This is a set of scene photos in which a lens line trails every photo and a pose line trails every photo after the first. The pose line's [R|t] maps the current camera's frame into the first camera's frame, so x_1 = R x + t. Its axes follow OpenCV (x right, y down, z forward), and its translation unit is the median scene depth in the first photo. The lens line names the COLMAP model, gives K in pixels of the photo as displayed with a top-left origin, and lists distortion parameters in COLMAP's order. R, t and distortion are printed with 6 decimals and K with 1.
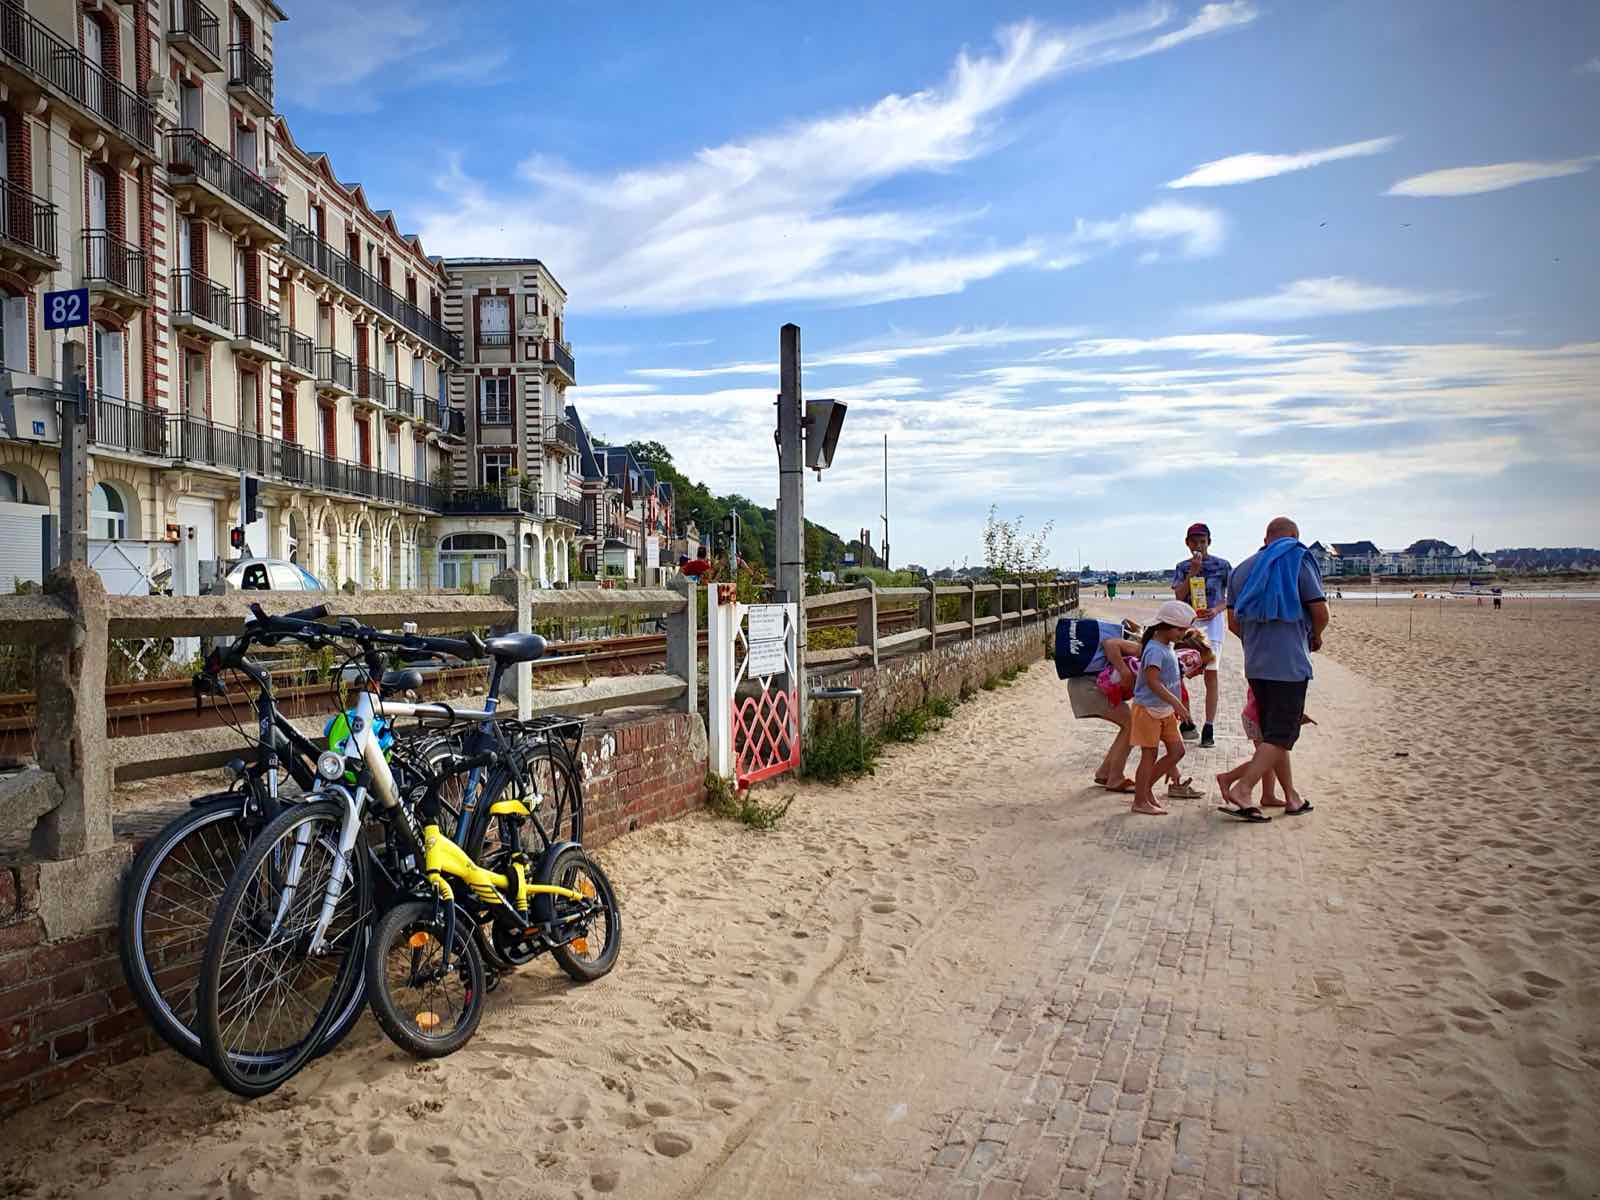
lens RADIAL K [[1210.5, 0, 800.1], [0, 1210.5, 601.3], [0, 0, 1]] dist [0.006459, 0.001882]
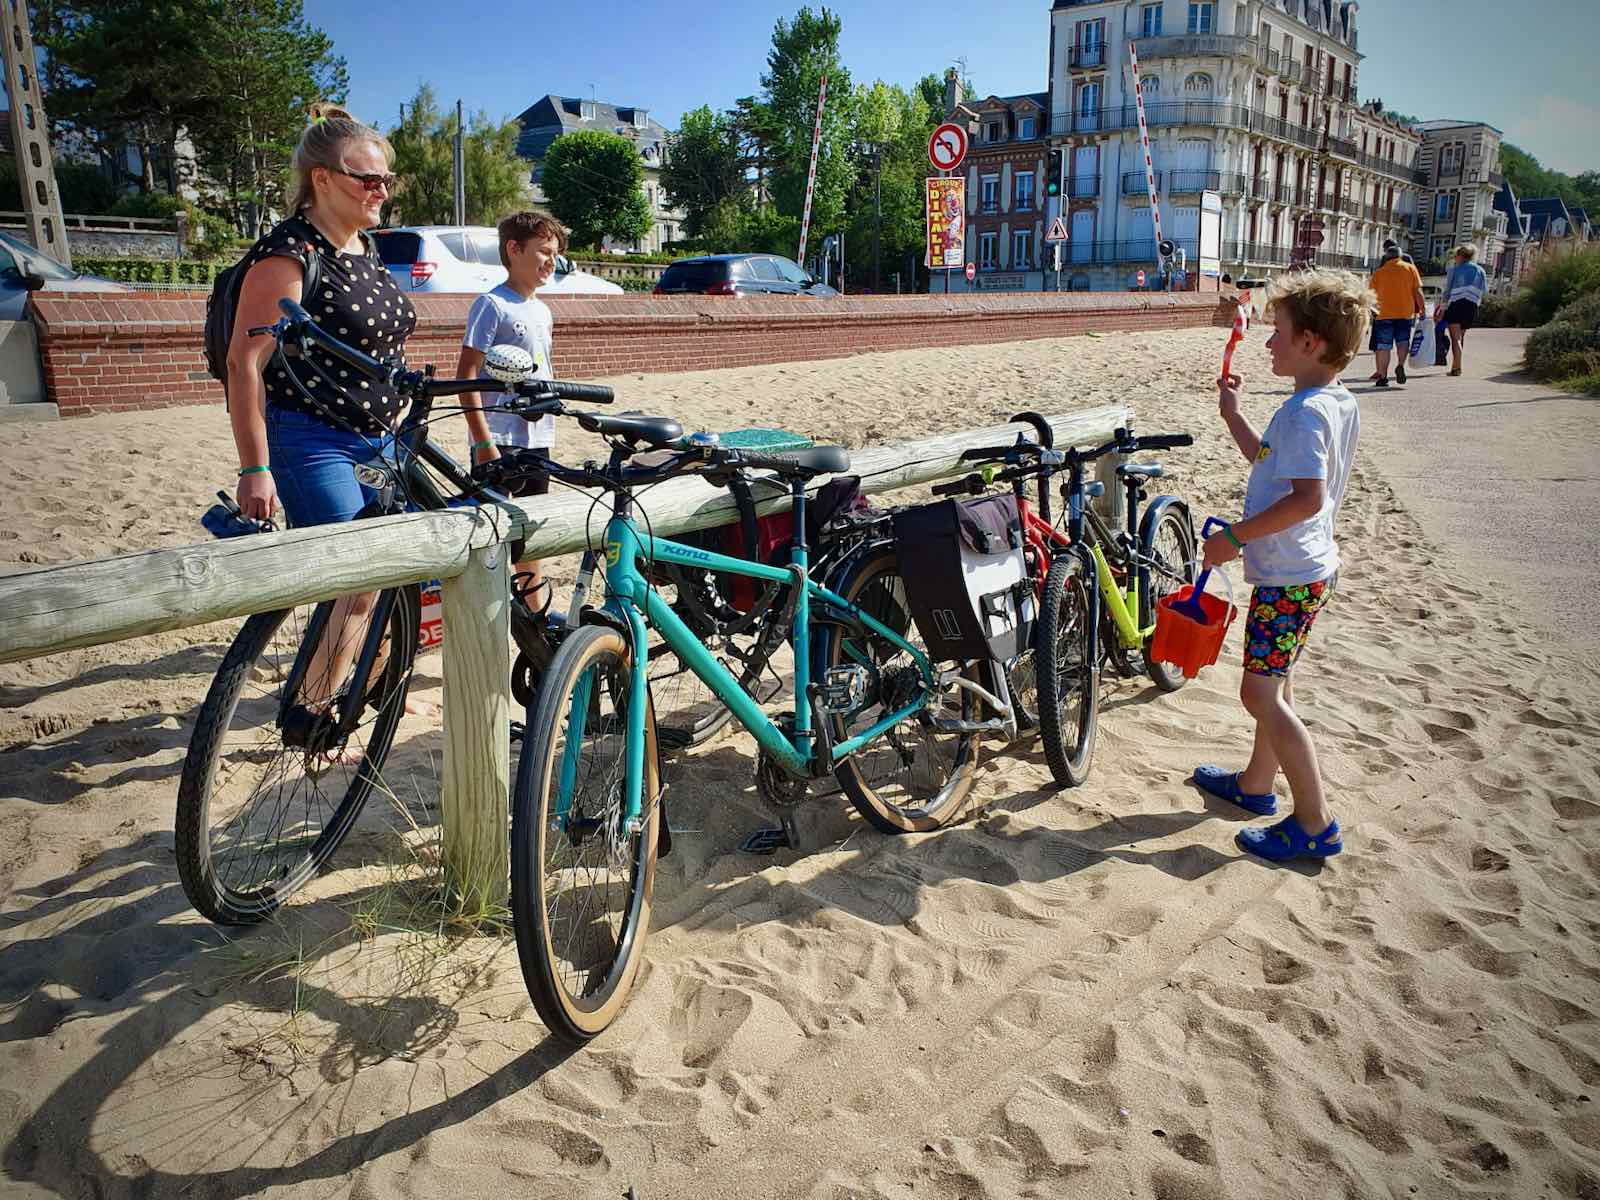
lens RADIAL K [[1210.5, 0, 800.0], [0, 1210.5, 600.4], [0, 0, 1]] dist [0.006459, 0.001882]
pose [[0.752603, 0.160135, -0.638706, 0.264493], [-0.004564, 0.971224, 0.238126, -0.027148], [0.658458, -0.176299, 0.731677, -1.027613]]
